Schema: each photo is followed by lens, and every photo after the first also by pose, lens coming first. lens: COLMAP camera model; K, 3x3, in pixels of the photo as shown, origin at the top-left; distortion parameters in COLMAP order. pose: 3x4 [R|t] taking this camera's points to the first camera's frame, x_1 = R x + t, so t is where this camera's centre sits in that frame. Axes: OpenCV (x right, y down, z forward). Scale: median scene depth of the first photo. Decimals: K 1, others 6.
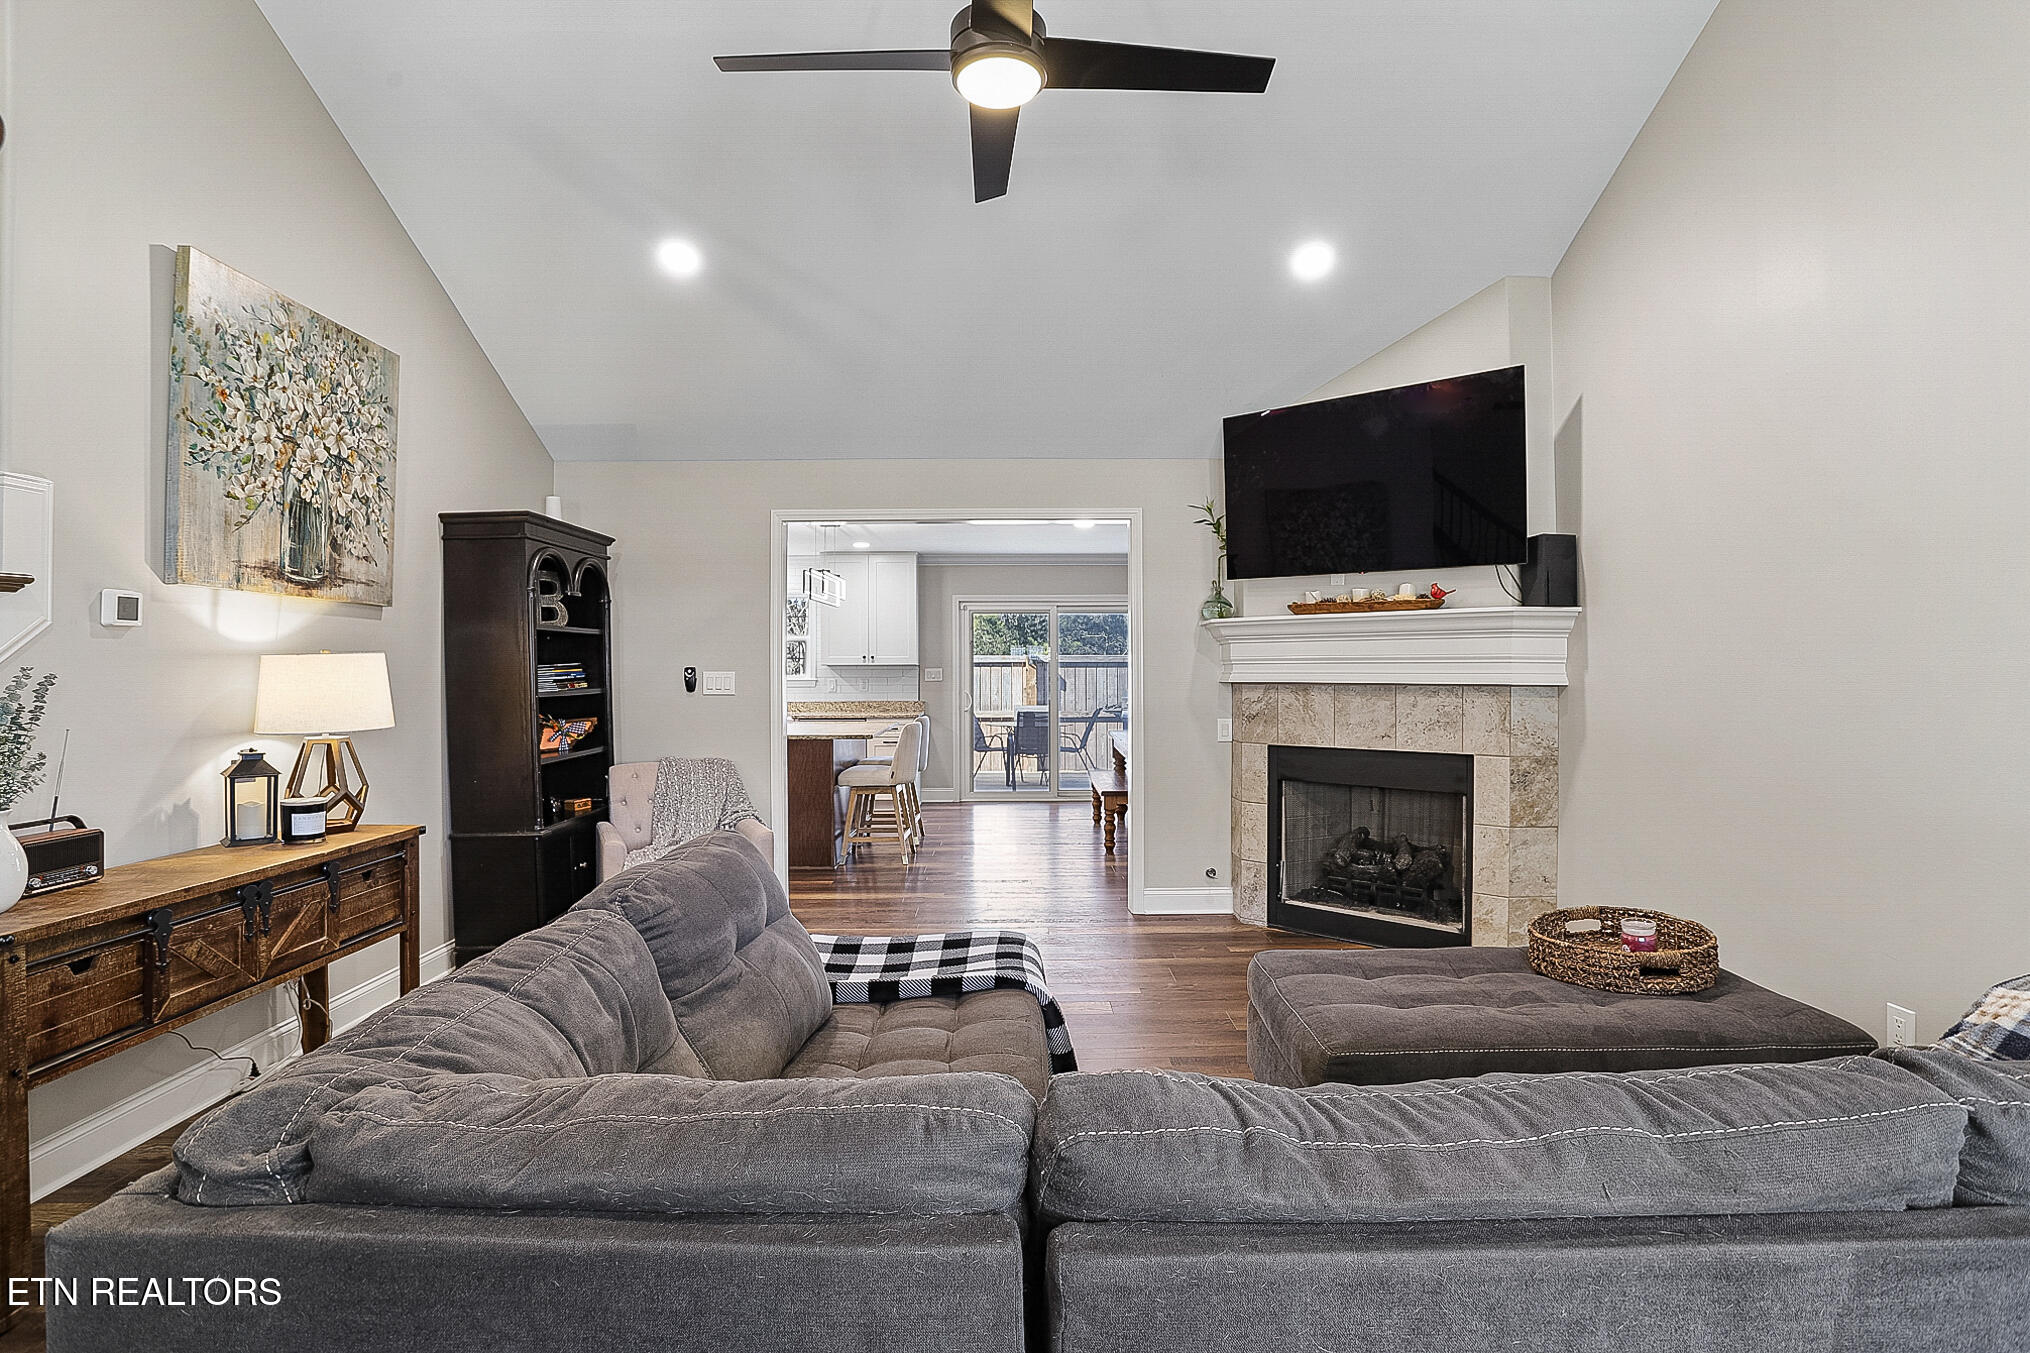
lens RADIAL K [[997.3, 0, 1028.9], [0, 997.3, 664.1], [0, 0, 1]] dist [-0.079888, 0.038070]
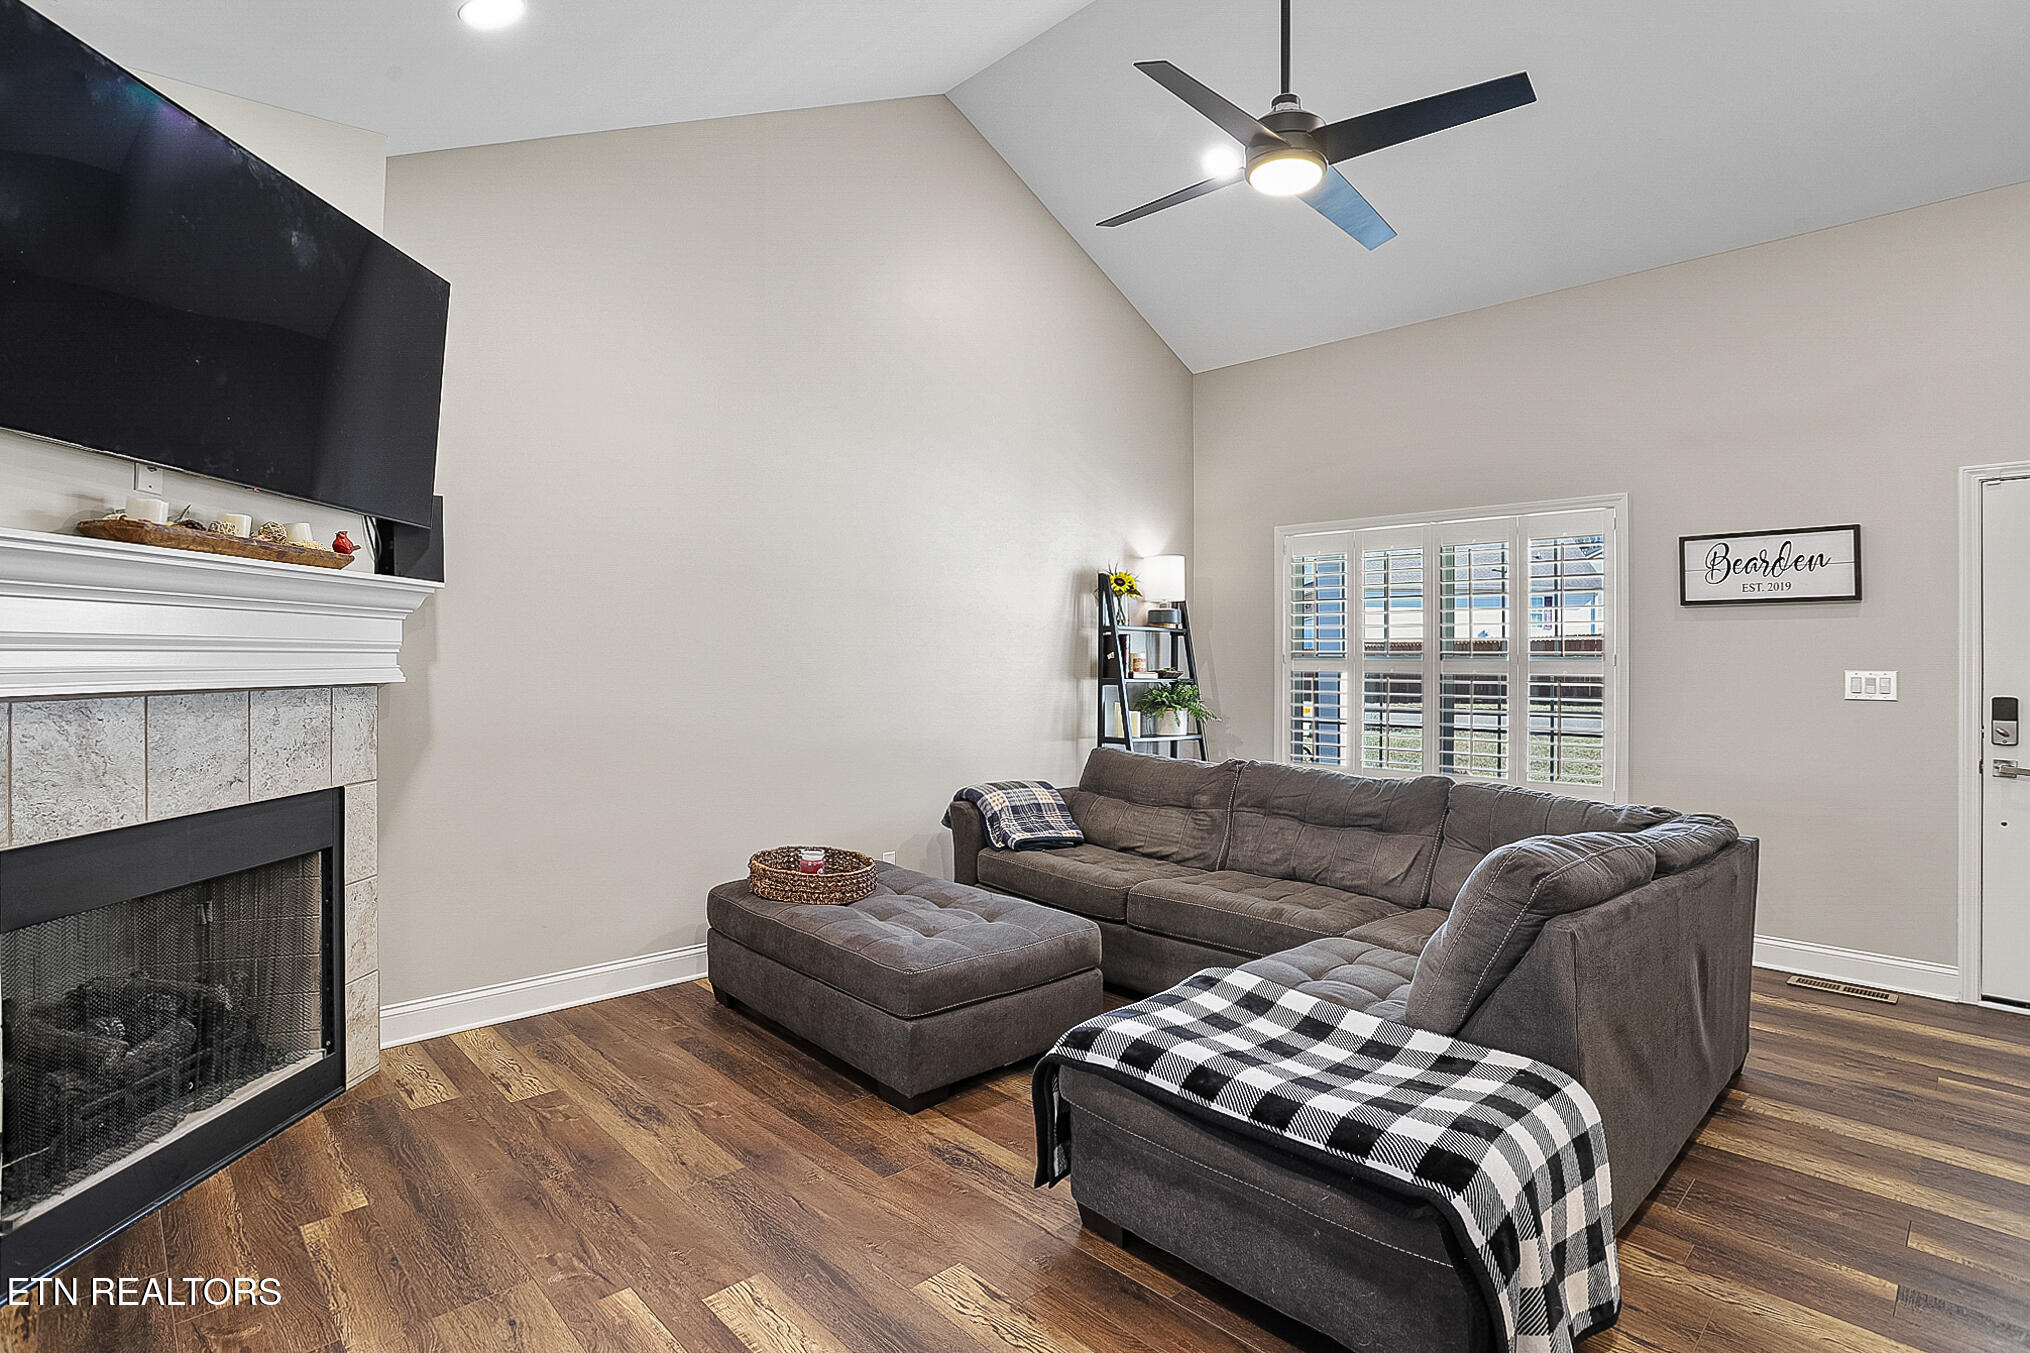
lens RADIAL K [[999.6, 0, 1027.0], [0, 999.6, 655.8], [0, 0, 1]] dist [-0.077007, 0.034870]
pose [[-0.690414, -0.001549, 0.723413, -0.391650], [-0.008501, 0.999946, -0.005972, 0.001373], [-0.723365, -0.010273, -0.690390, 1.198230]]
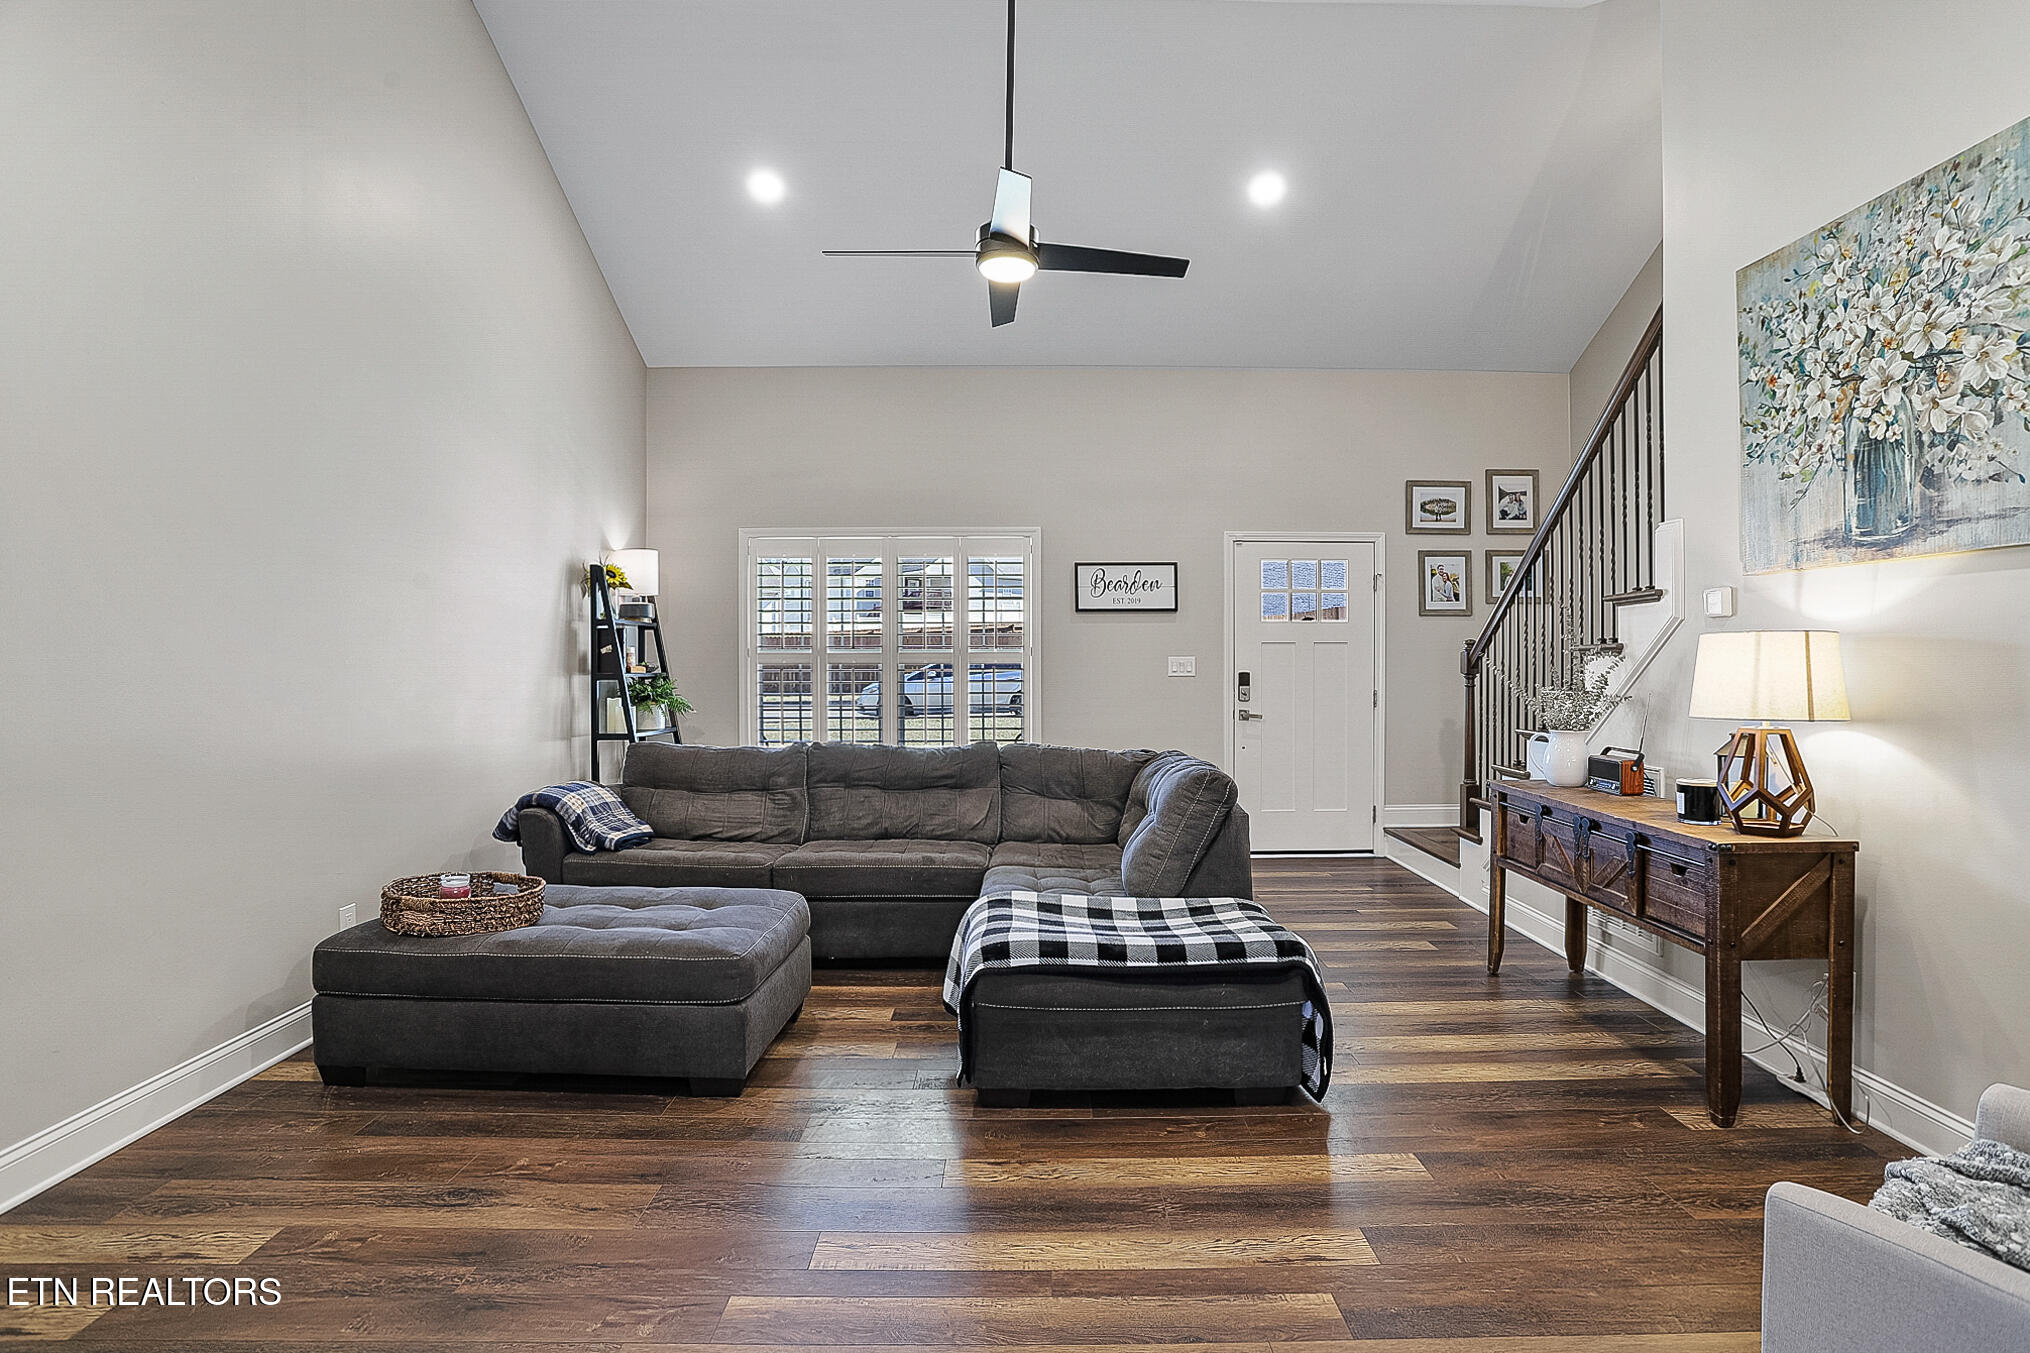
lens RADIAL K [[997.3, 0, 1028.9], [0, 997.3, 664.1], [0, 0, 1]] dist [-0.079888, 0.038070]
pose [[-0.999974, 0.003434, 0.006353, -0.041452], [0.003448, 0.999992, 0.002211, 0.010282], [-0.006345, 0.002233, -0.999977, 1.479727]]
